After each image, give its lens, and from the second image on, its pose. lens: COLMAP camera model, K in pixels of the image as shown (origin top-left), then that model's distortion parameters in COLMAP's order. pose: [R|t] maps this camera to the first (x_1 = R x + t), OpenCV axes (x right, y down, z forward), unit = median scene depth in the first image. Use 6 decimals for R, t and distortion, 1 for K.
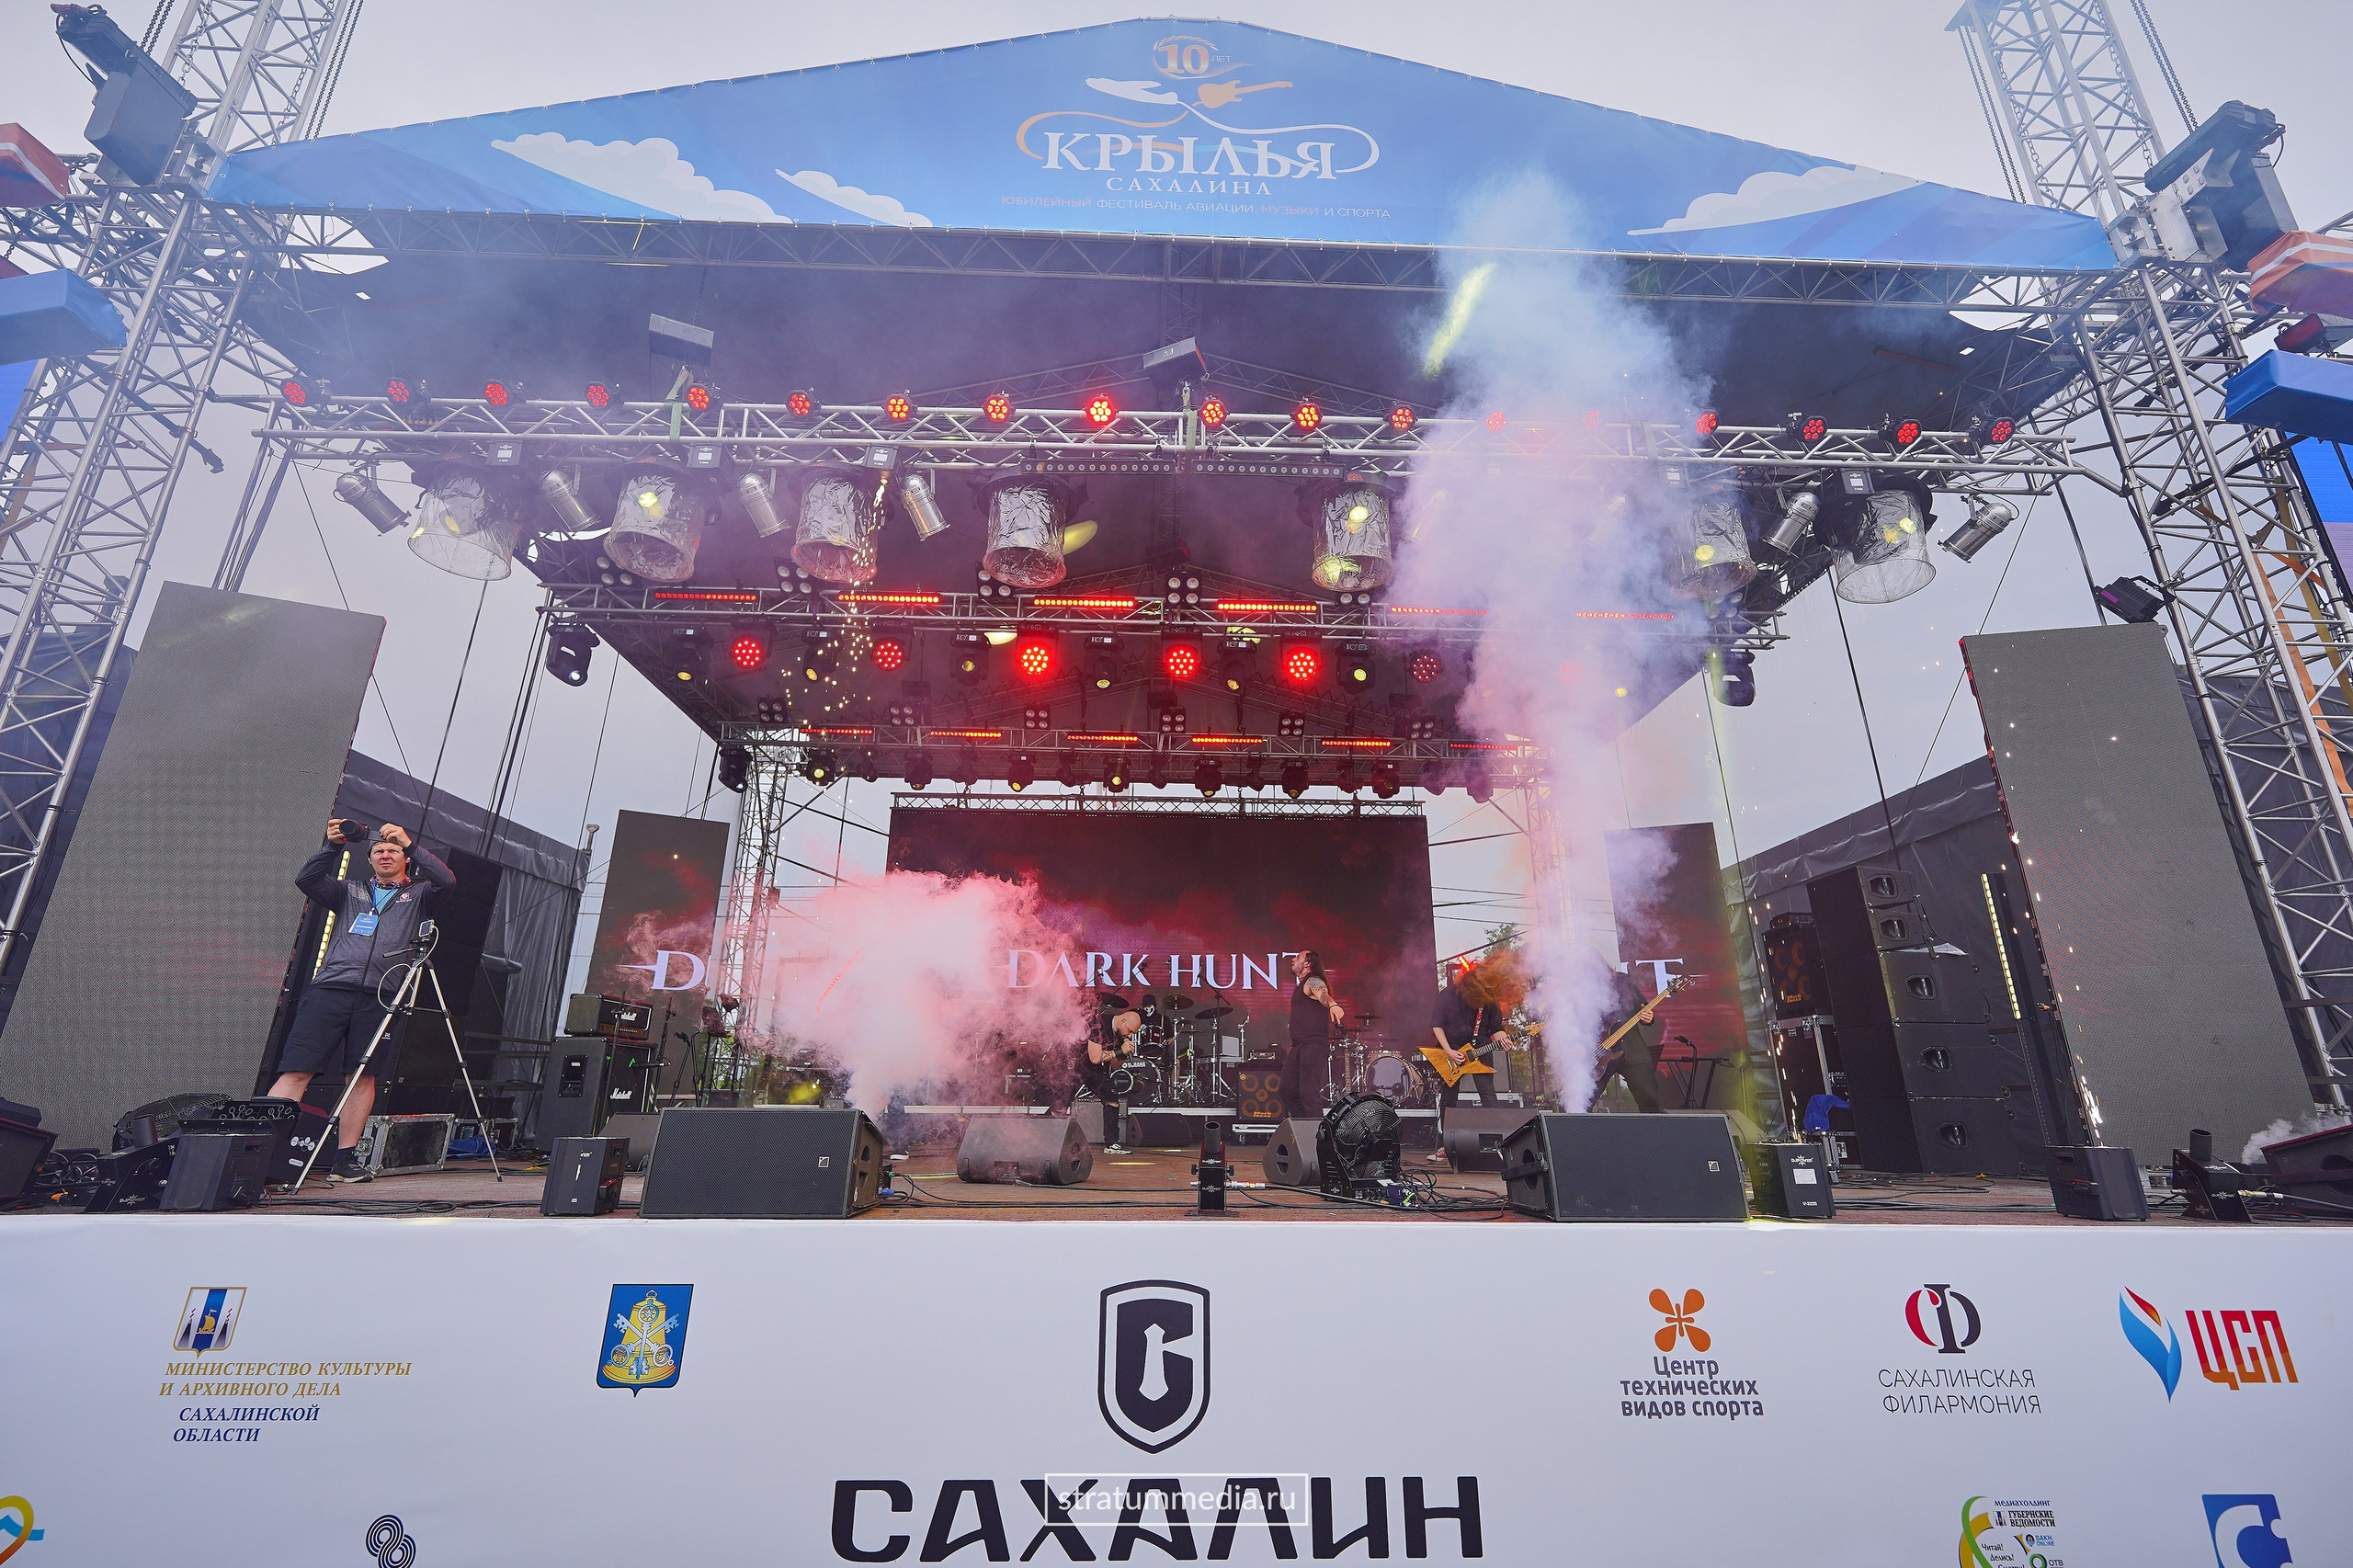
lens RADIAL K [[999.7, 0, 1168.0], [0, 999.7, 791.6], [0, 0, 1]] dist [0.001478, -0.000246]
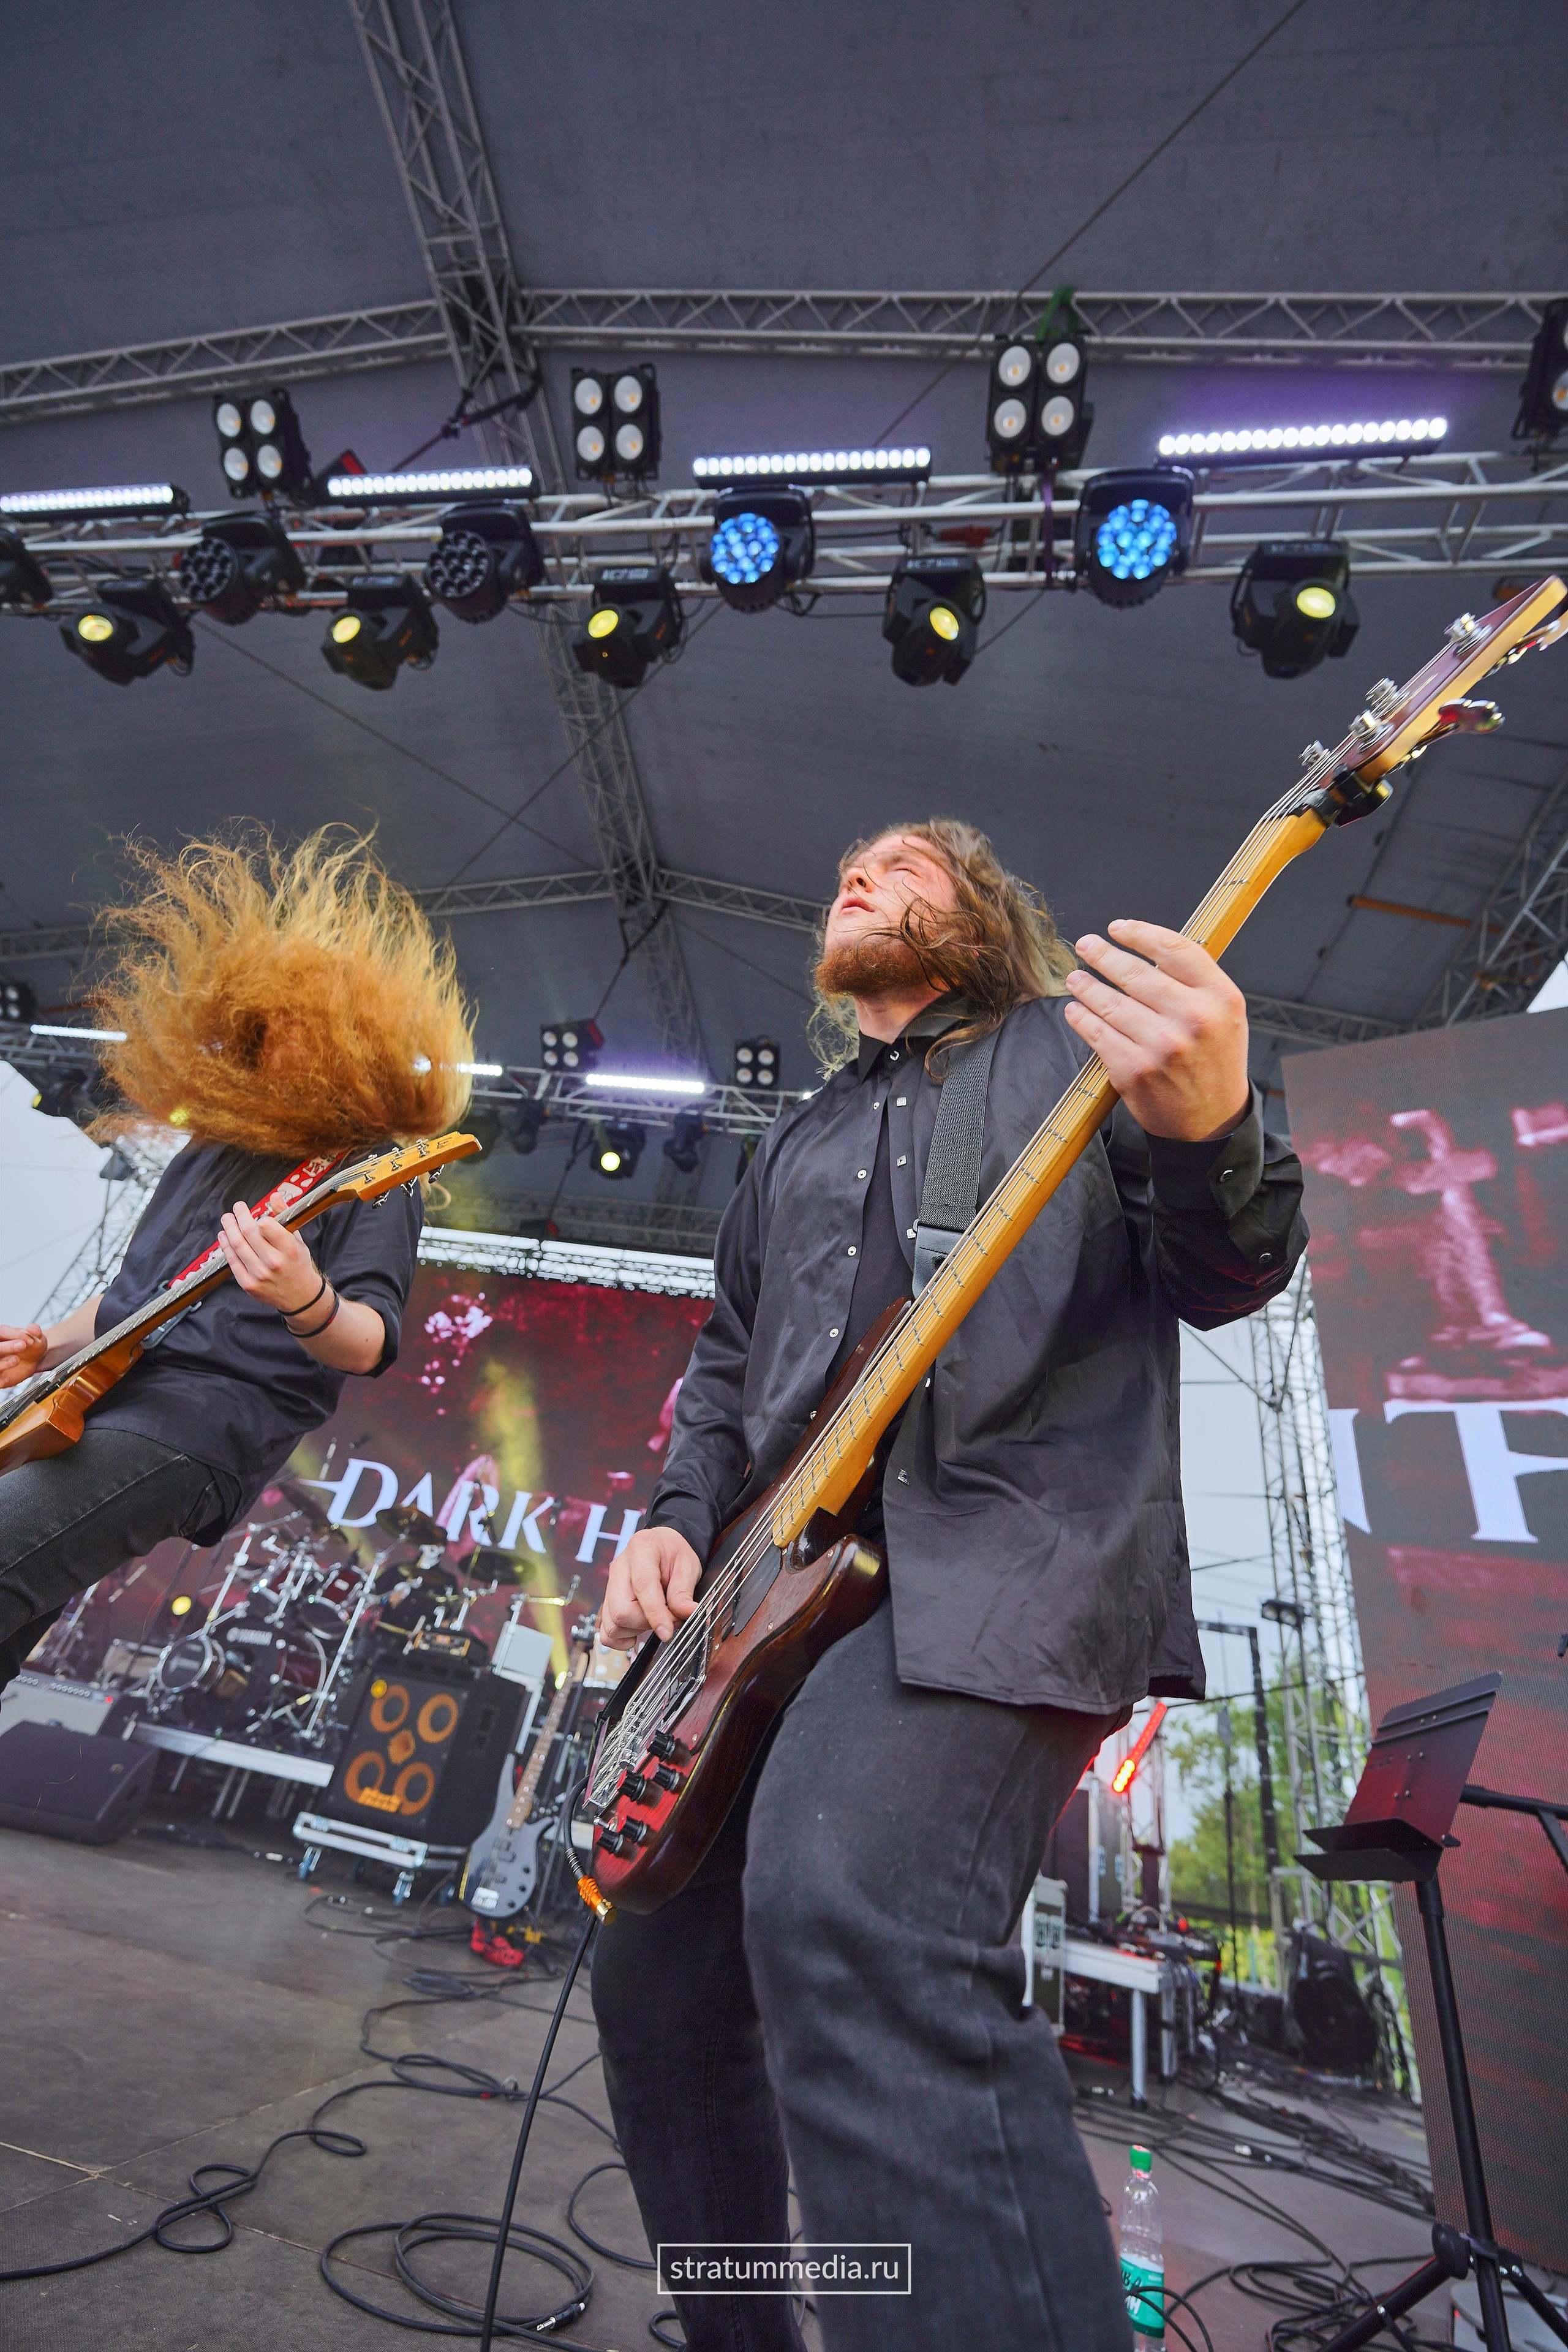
lens RADIAL K [[959.7, 0, 785.0], [0, 959.7, 1180.9], [0, 0, 1]] dist [0.001551, -0.000663]
pose [[0.976140, 0.069434, -0.205740, 0.319069], [-0.127548, 0.950155, -0.284494, 0.187391], [0.175731, 0.303947, 0.936341, 0.628674]]
